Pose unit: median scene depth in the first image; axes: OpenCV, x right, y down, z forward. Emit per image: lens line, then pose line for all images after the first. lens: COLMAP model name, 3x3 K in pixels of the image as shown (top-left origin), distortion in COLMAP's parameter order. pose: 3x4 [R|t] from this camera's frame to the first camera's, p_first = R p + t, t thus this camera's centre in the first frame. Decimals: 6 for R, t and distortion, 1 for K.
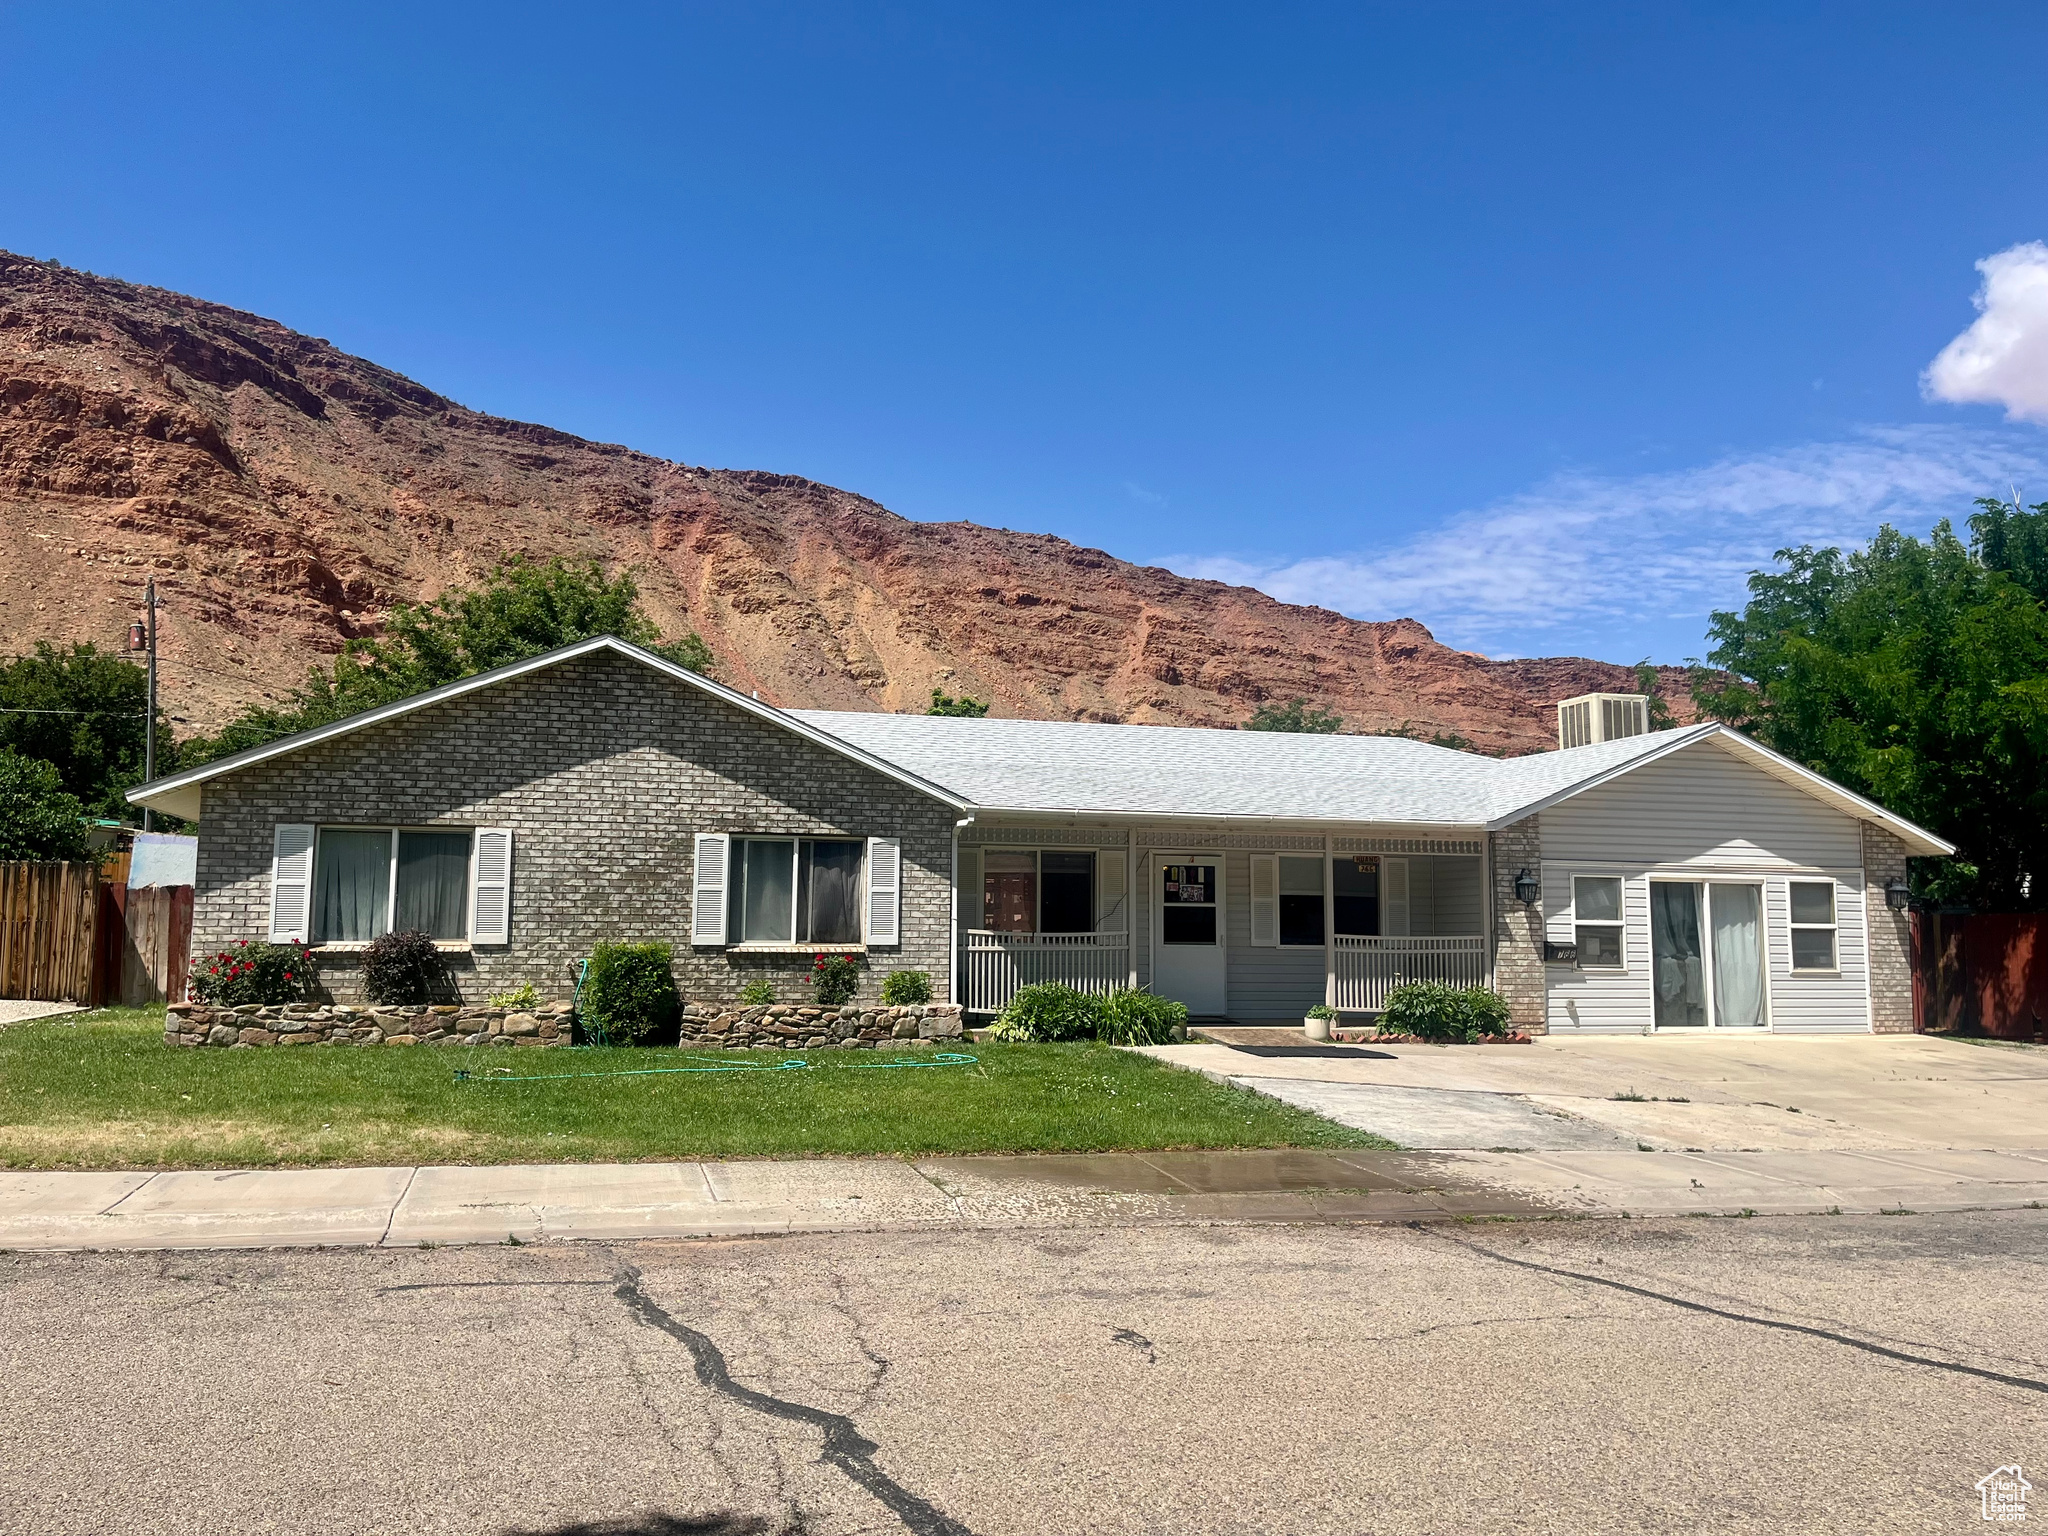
lens RADIAL K [[1550.4, 0, 1026.7], [0, 1550.4, 768.3], [0, 0, 1]] dist [0.074826, -0.089477]
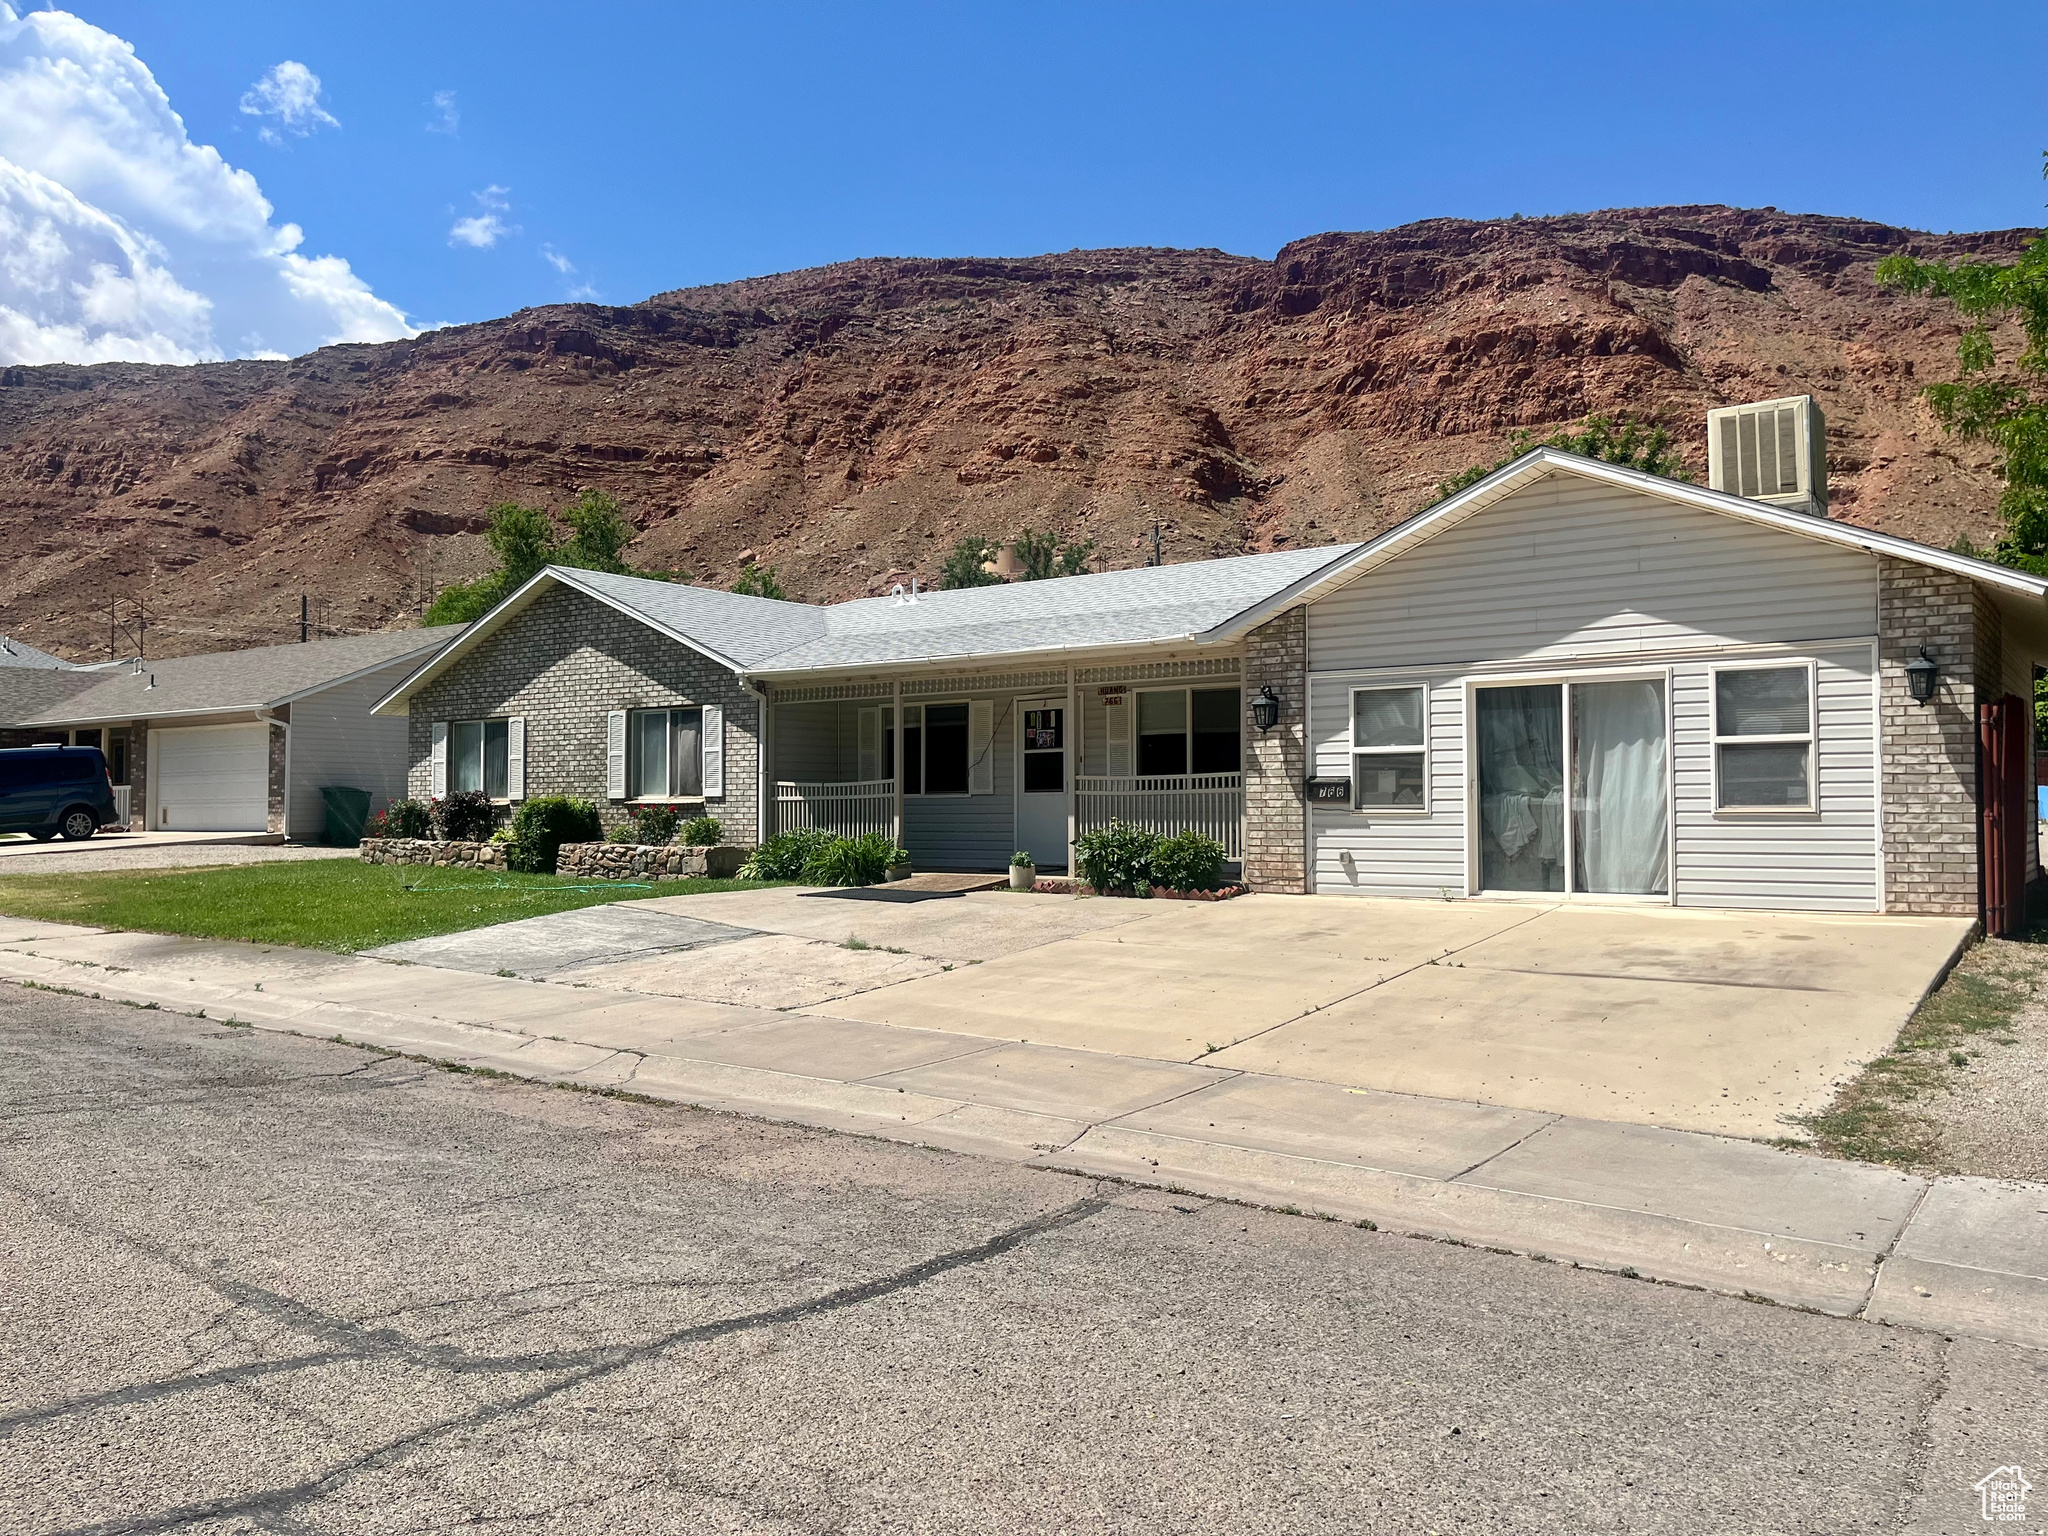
lens RADIAL K [[1550.4, 0, 1026.7], [0, 1550.4, 768.3], [0, 0, 1]] dist [0.074826, -0.089477]
pose [[0.614410, -0.034687, -0.788224, 0.806181], [0.092468, 0.995314, 0.028277, 0.067404], [0.783549, -0.090259, 0.614739, 0.386880]]
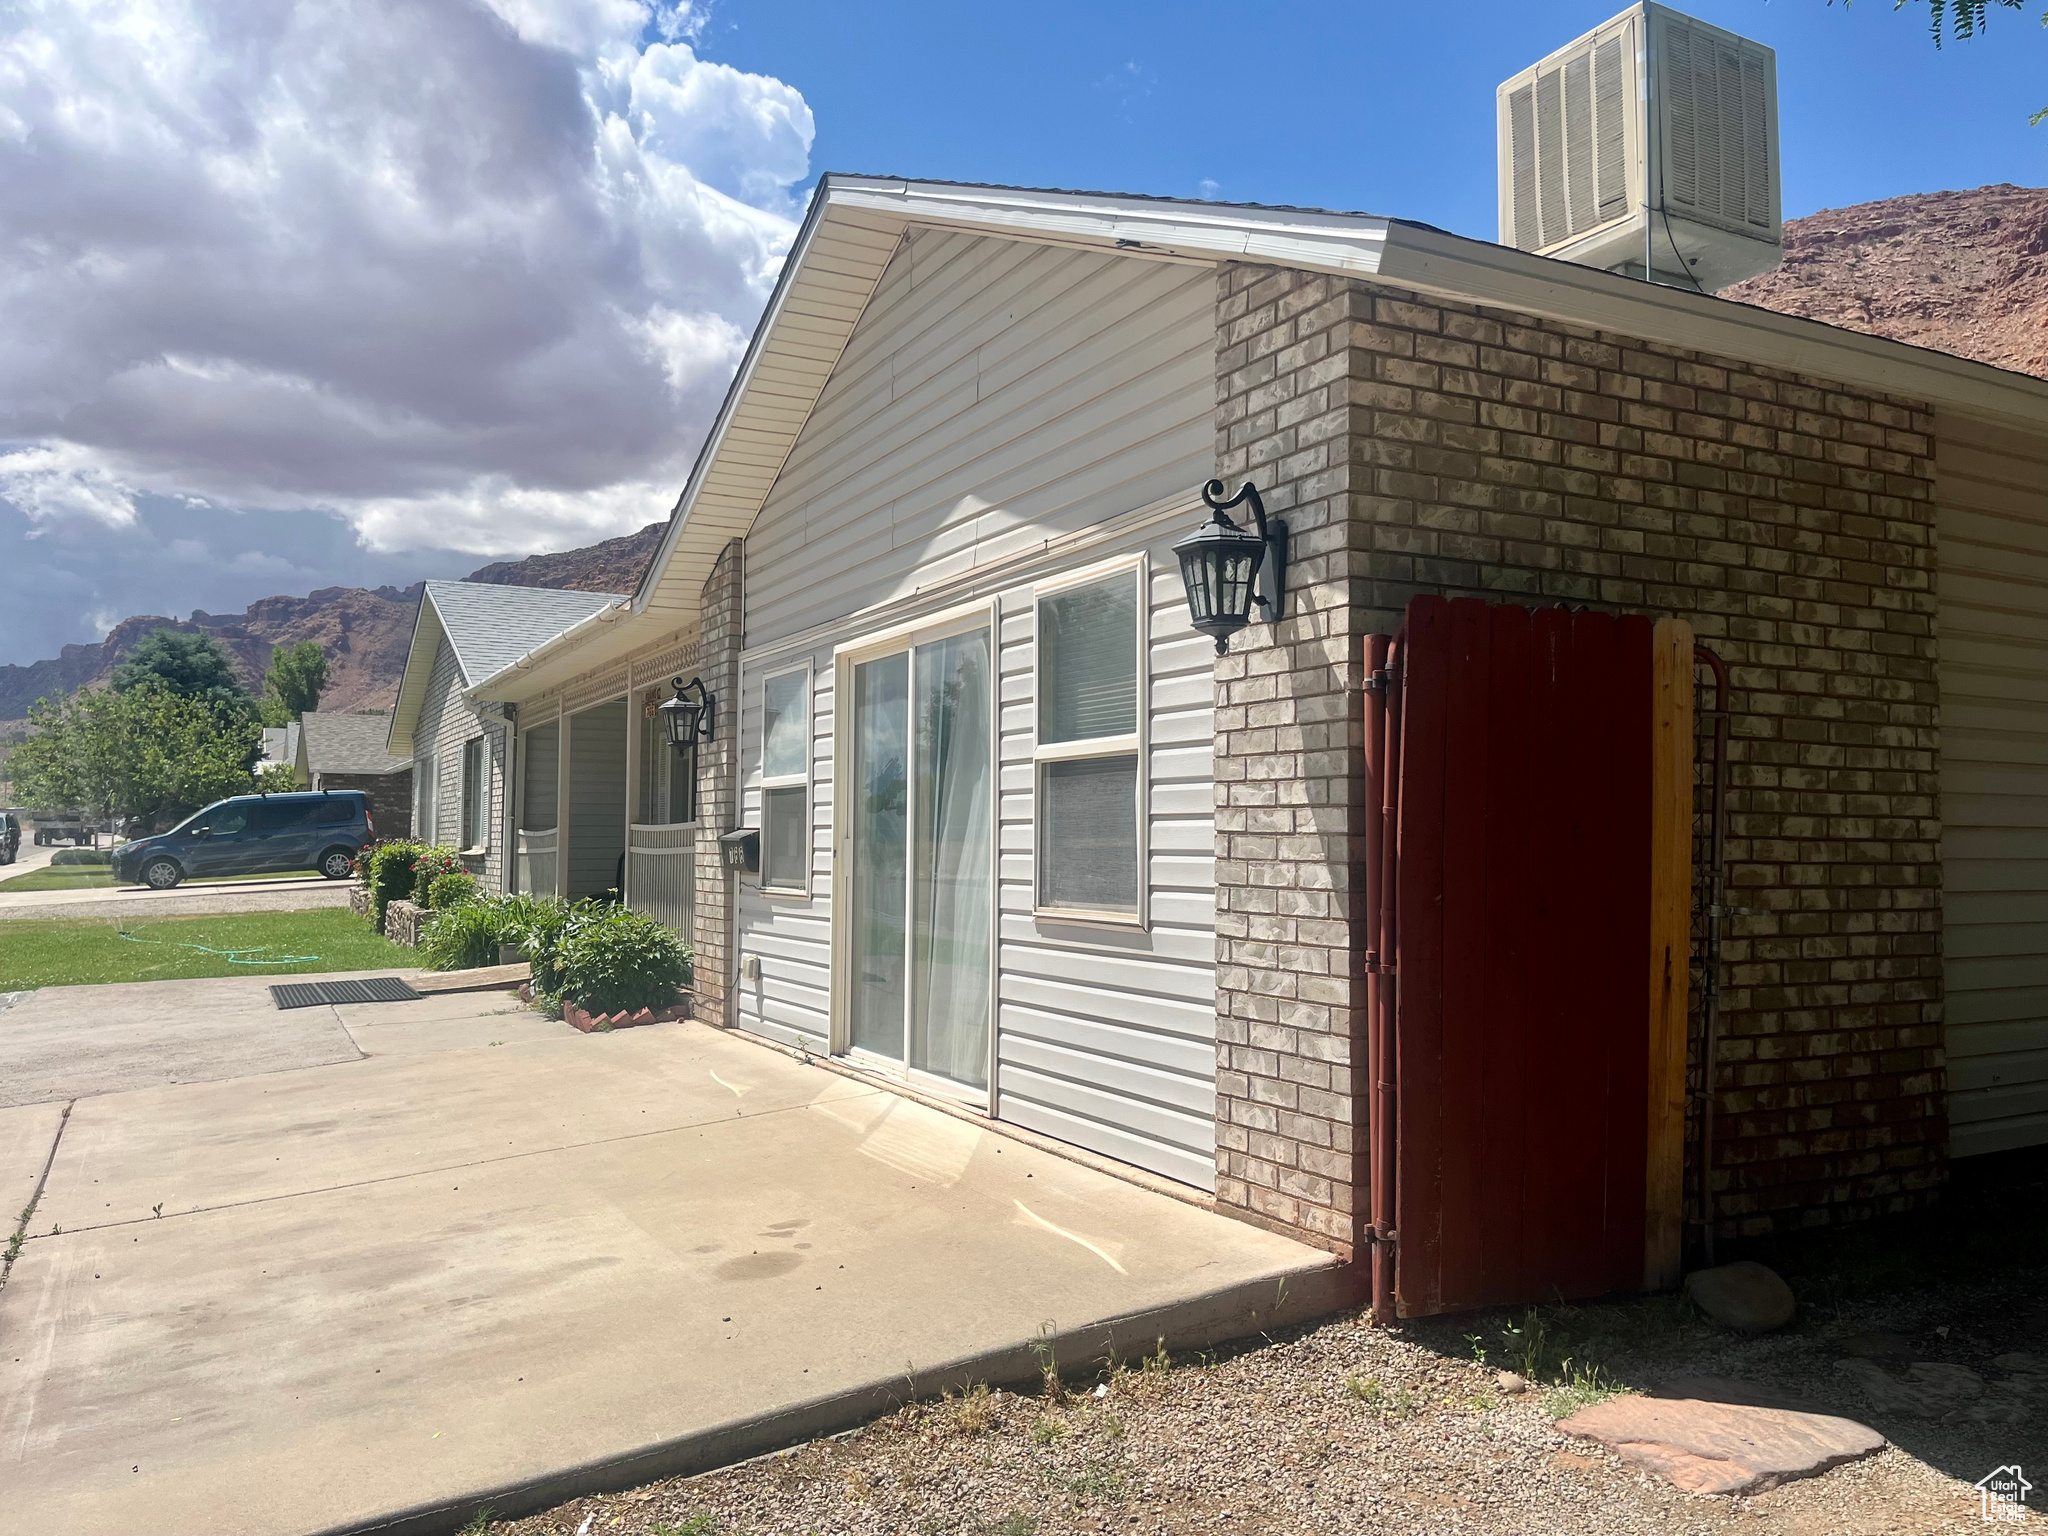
lens RADIAL K [[1551.8, 0, 1024.2], [0, 1551.8, 782.0], [0, 0, 1]] dist [0.075665, -0.113313]
pose [[0.205922, -0.050247, -0.977277, 0.750951], [0.101808, 0.994361, -0.029673, 0.112437], [0.973258, -0.093385, 0.209877, 0.929082]]
